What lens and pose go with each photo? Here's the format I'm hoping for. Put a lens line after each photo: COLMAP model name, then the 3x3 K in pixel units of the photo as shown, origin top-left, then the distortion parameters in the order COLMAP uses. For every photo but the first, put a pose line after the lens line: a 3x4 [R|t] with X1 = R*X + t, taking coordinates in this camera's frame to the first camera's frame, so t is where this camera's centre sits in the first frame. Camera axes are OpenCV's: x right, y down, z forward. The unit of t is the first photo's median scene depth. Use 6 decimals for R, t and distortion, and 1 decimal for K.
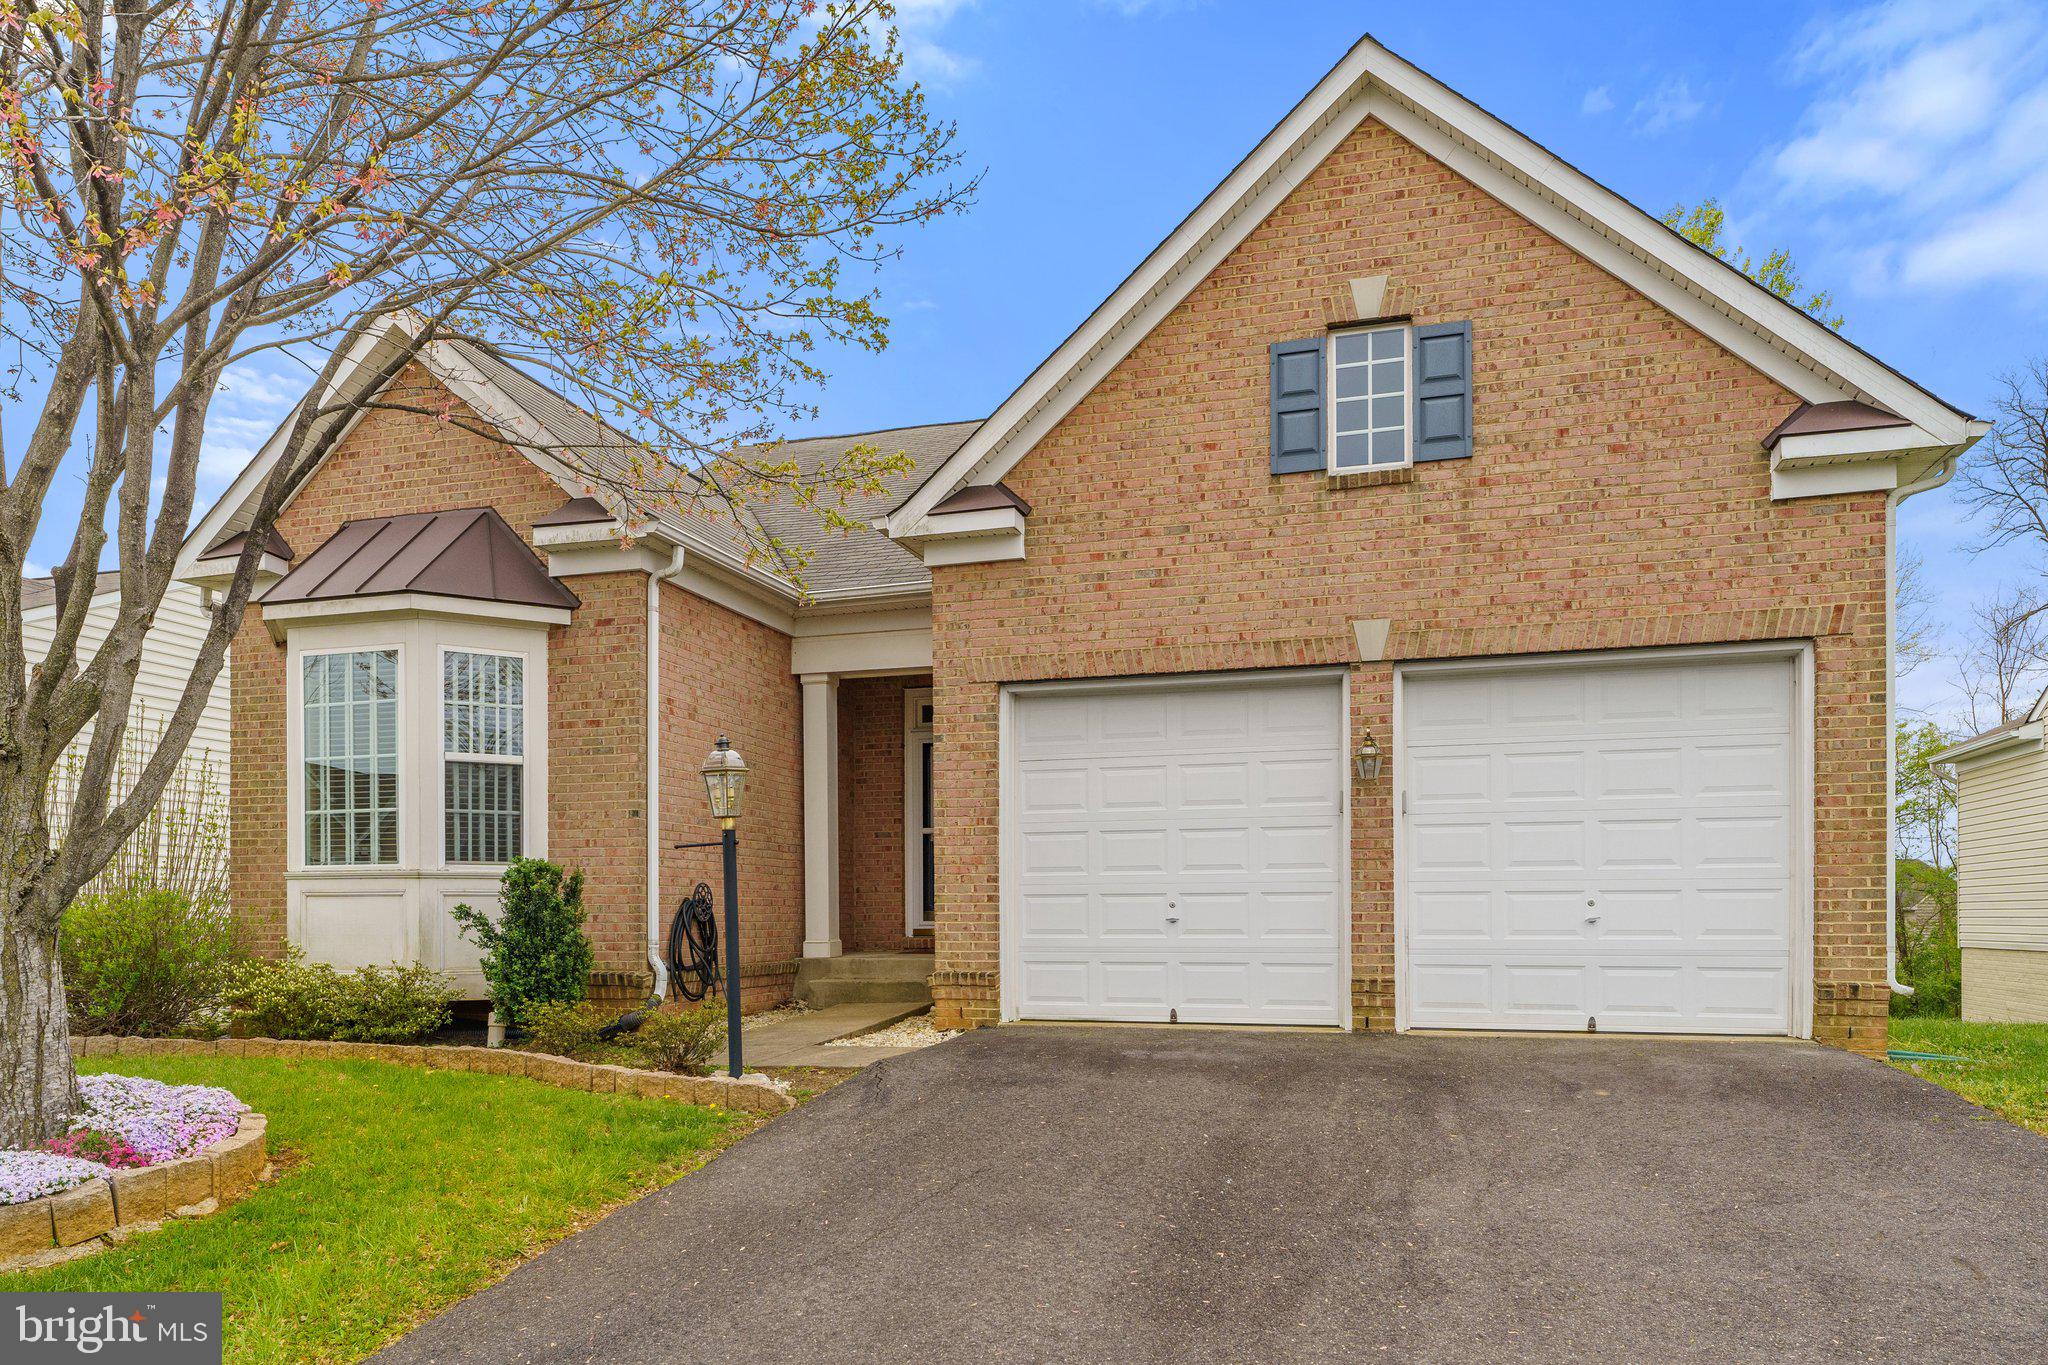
lens RADIAL K [[1342.5, 0, 1023.2], [0, 1342.5, 894.0], [0, 0, 1]] dist [-0.004287, -0.000100]
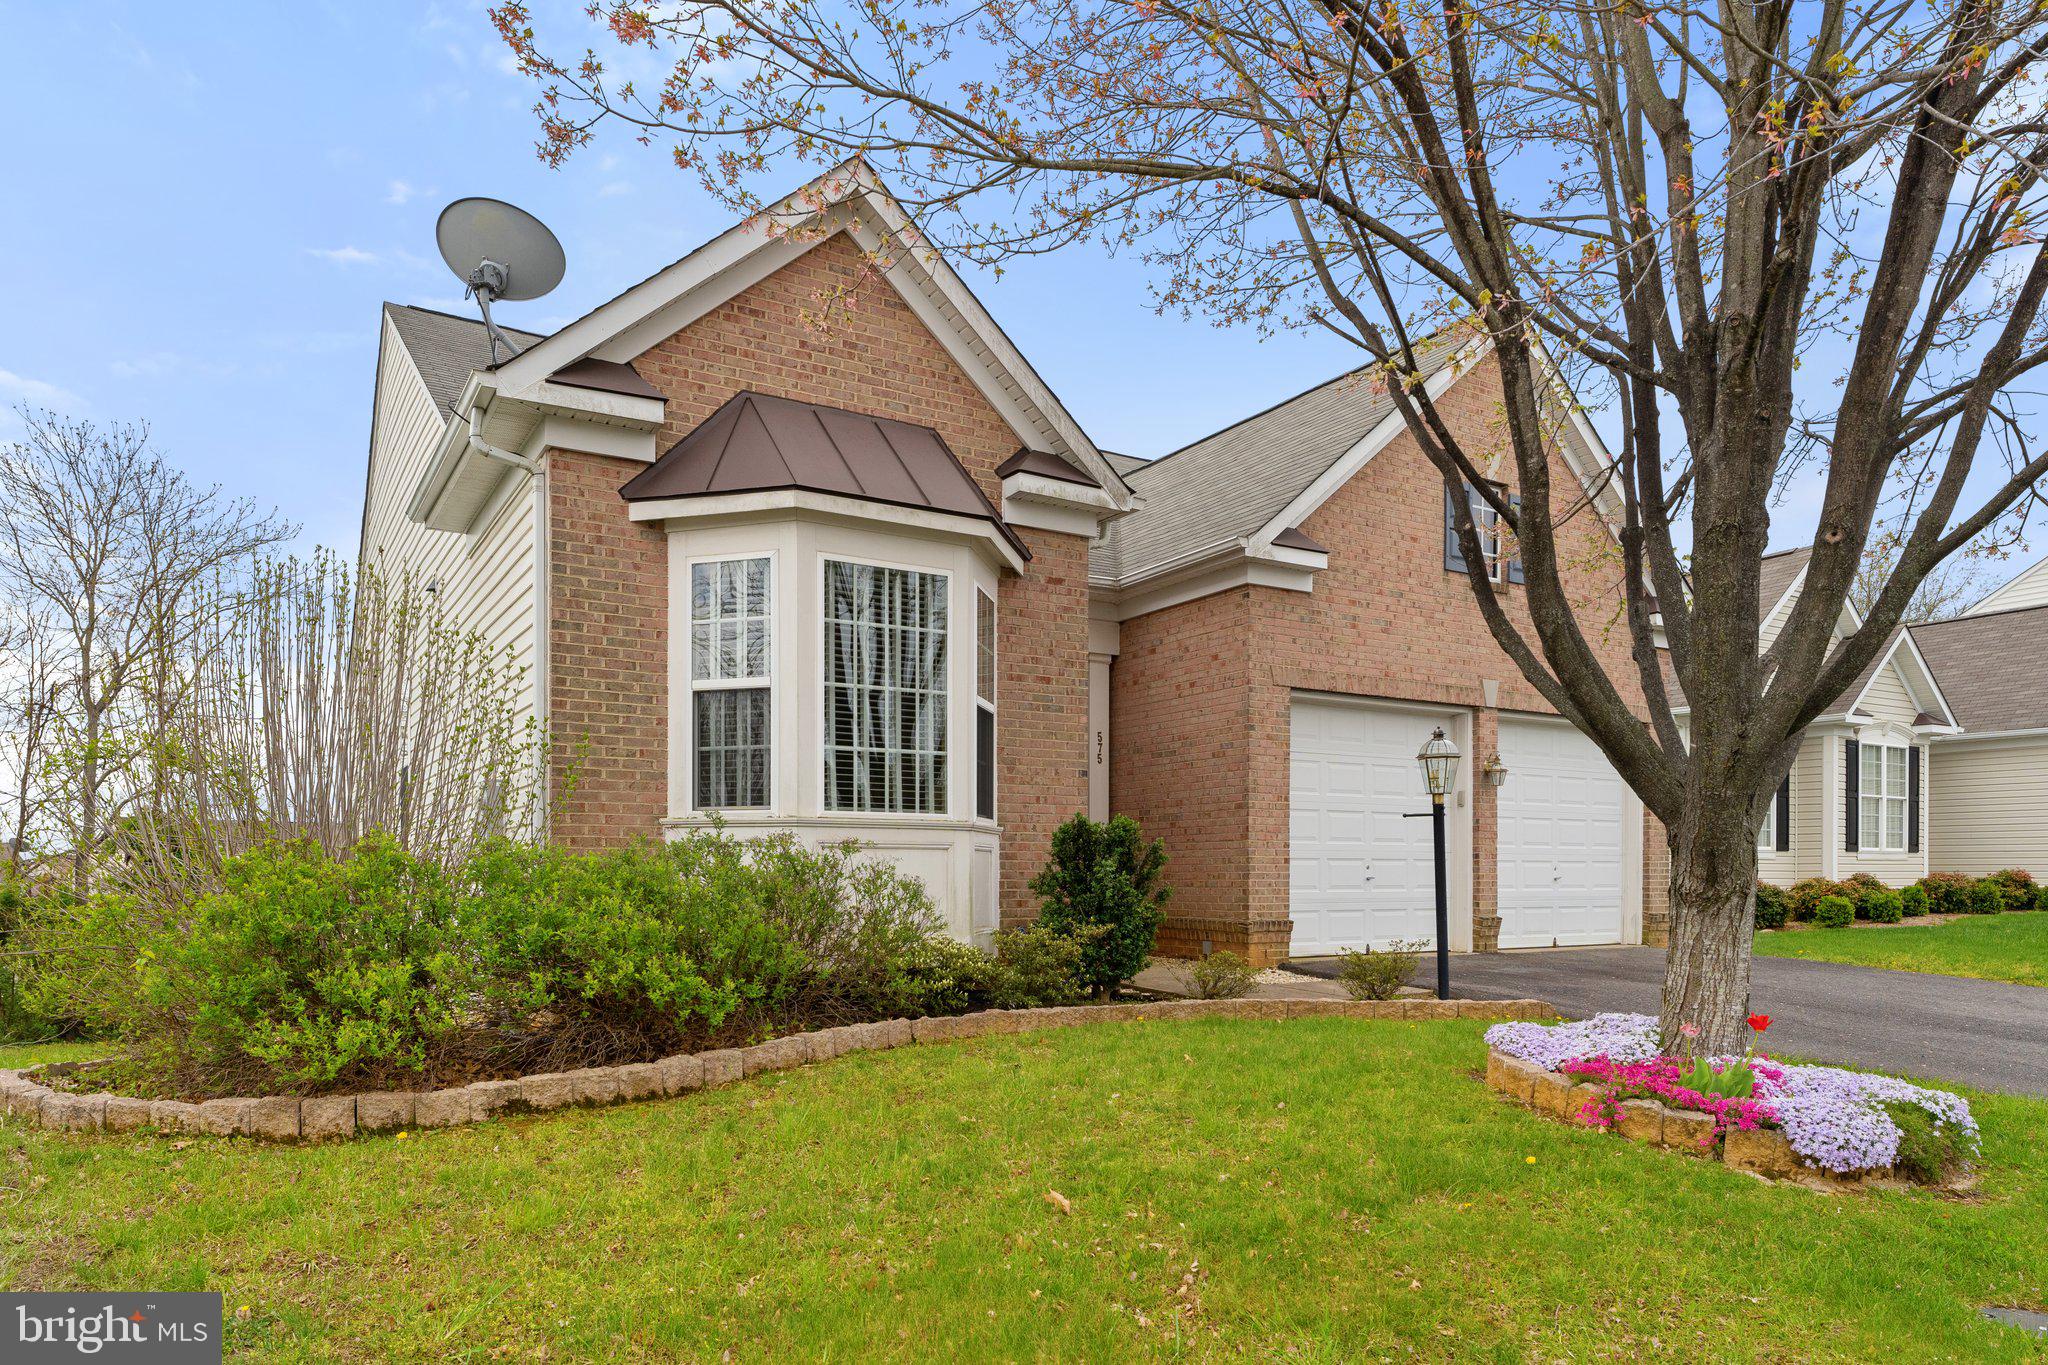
lens RADIAL K [[1279.1, 0, 1032.3], [0, 1279.1, 865.7], [0, 0, 1]] dist [-0.005681, 0.000861]
pose [[0.674856, 0.009466, 0.737889, -1.127964], [-0.014902, 0.999889, 0.000802, 0.011290], [-0.737799, -0.011537, 0.674921, 0.398836]]
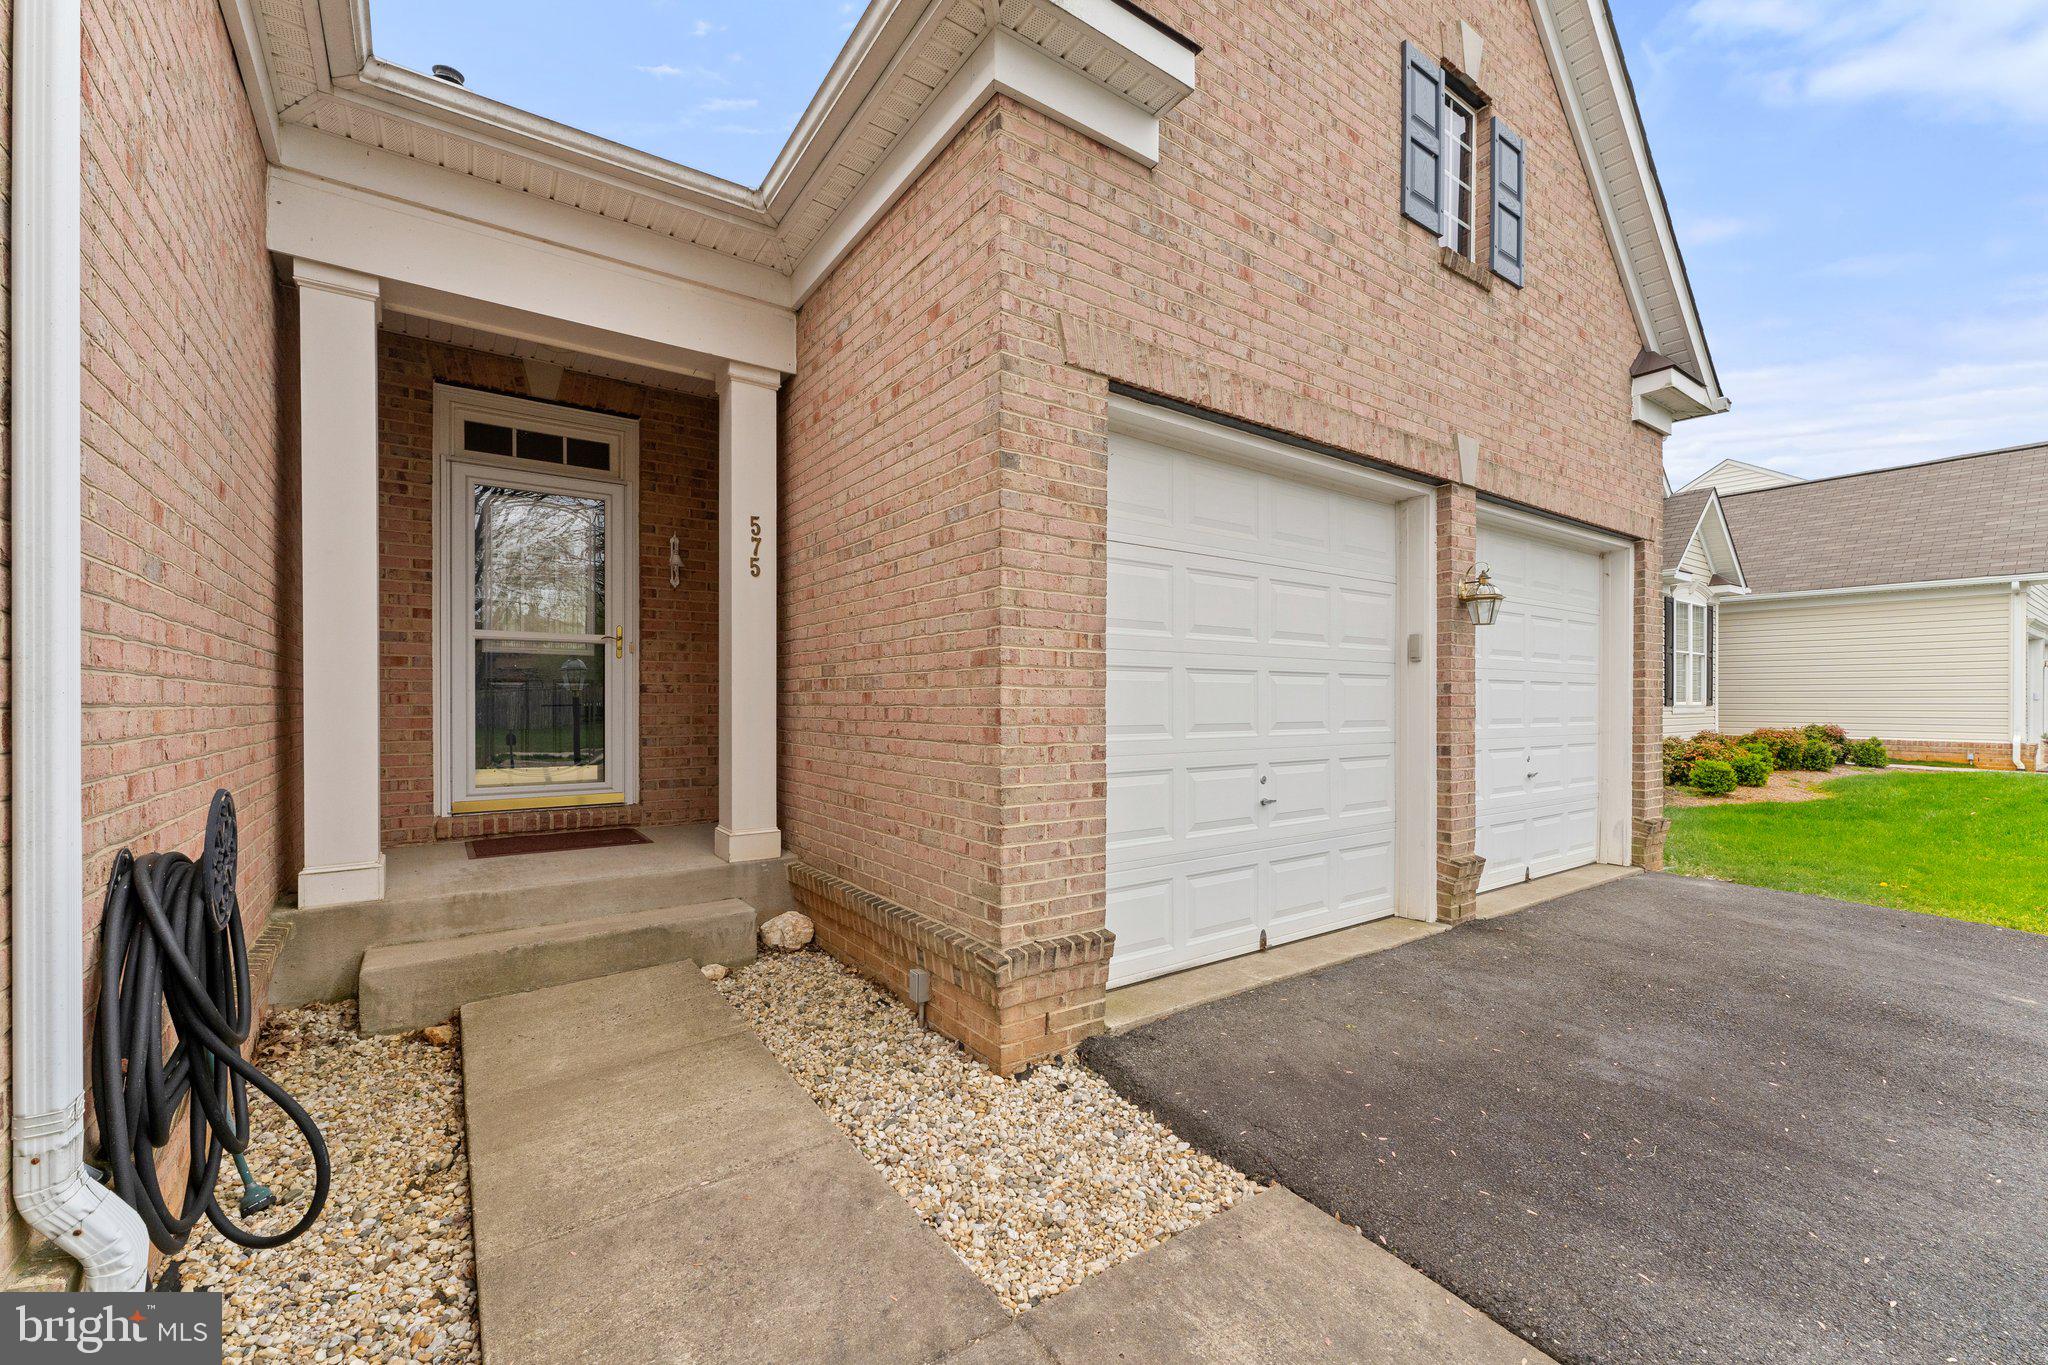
lens RADIAL K [[818.4, 0, 1038.5], [0, 818.4, 701.2], [0, 0, 1]] dist [0.000022, -0.000123]
pose [[0.610708, 0.005799, 0.791835, -0.310036], [-0.014846, 0.999881, 0.004128, -0.034293], [-0.791717, -0.014277, 0.610722, 0.879370]]
